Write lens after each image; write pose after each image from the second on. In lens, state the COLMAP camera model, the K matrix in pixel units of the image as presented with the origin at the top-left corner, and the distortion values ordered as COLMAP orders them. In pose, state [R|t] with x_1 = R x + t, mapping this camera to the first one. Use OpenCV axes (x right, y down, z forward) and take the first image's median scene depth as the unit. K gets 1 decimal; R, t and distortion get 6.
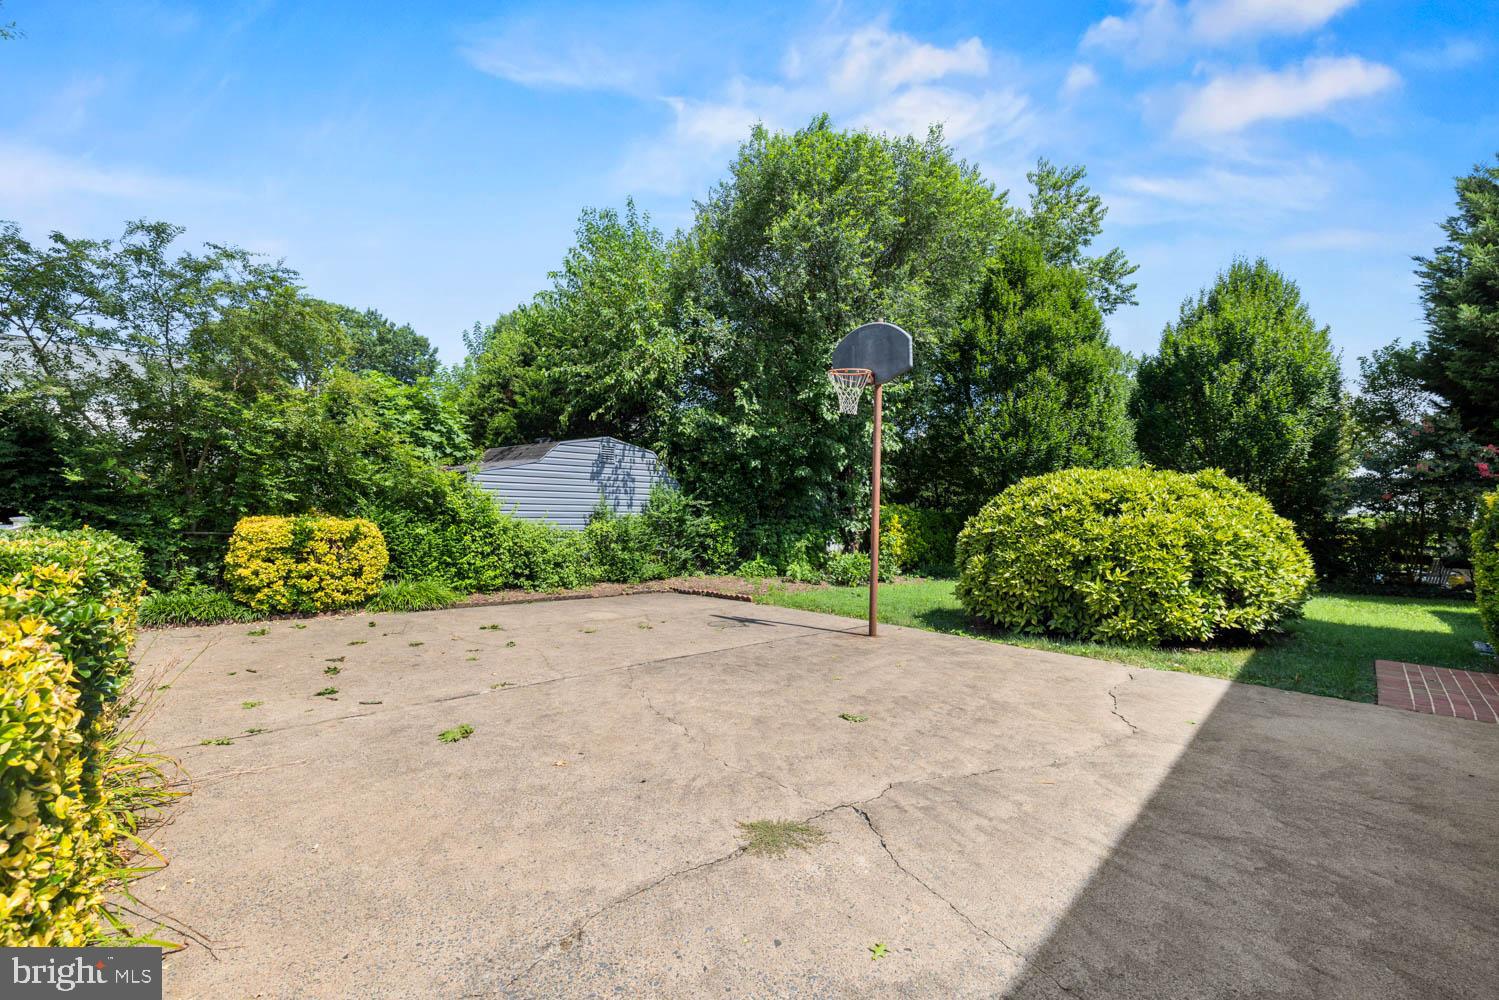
lens RADIAL K [[641.3, 0, 743.7], [0, 641.3, 510.6], [0, 0, 1]] dist [0.000170, 0.000393]
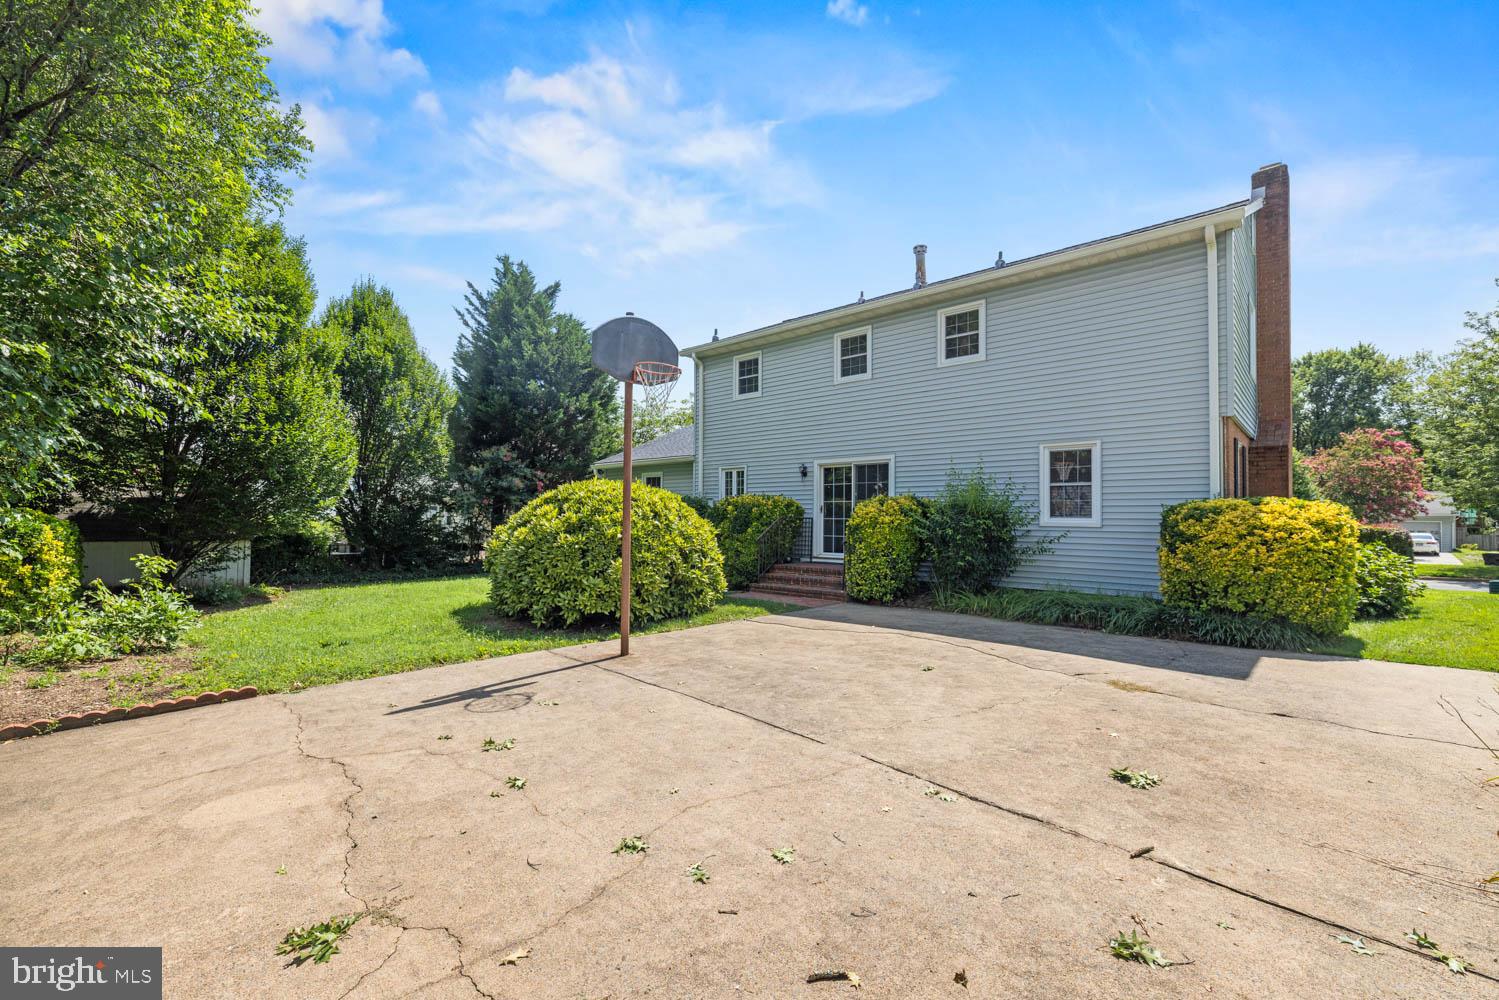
lens RADIAL K [[641.3, 0, 743.7], [0, 641.3, 510.6], [0, 0, 1]] dist [0.000170, 0.000393]
pose [[-0.021999, -0.001398, 0.999757, -1.191425], [-0.003097, 0.999994, 0.001331, -0.018470], [-0.999753, -0.003067, -0.022003, 1.410193]]
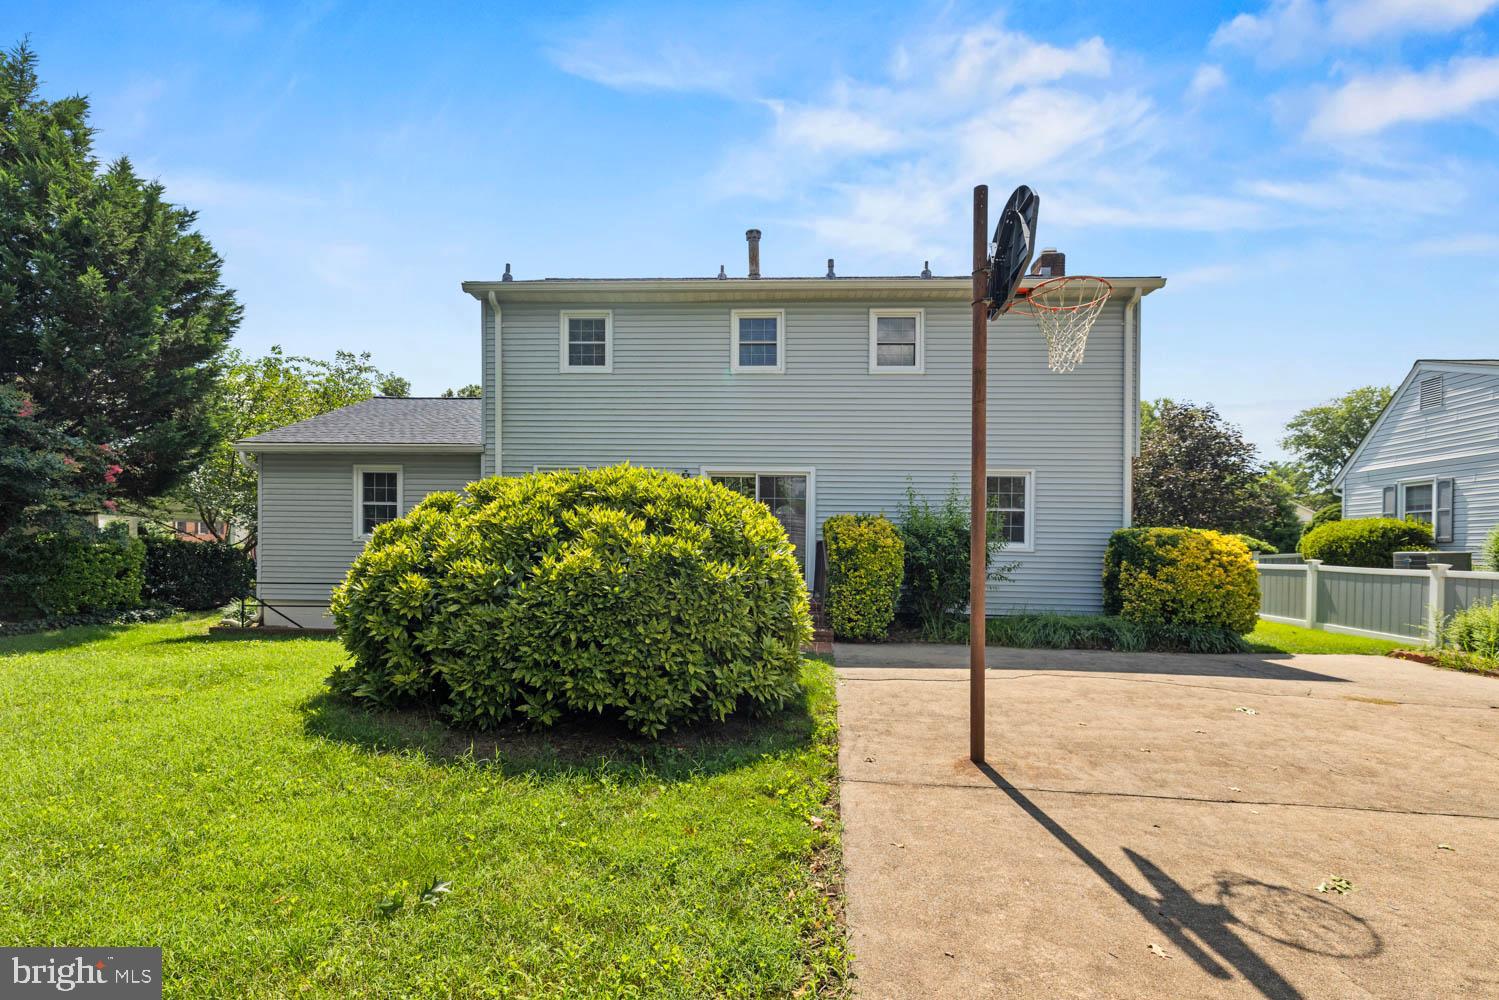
lens RADIAL K [[678.6, 0, 749.7], [0, 678.6, 553.6], [0, 0, 1]] dist [-0.001047, 0.000201]
pose [[-0.649667, -0.032491, 0.759524, -0.179634], [-0.022314, 0.999471, 0.023669, 0.010080], [-0.759892, -0.001571, -0.650048, 2.548060]]
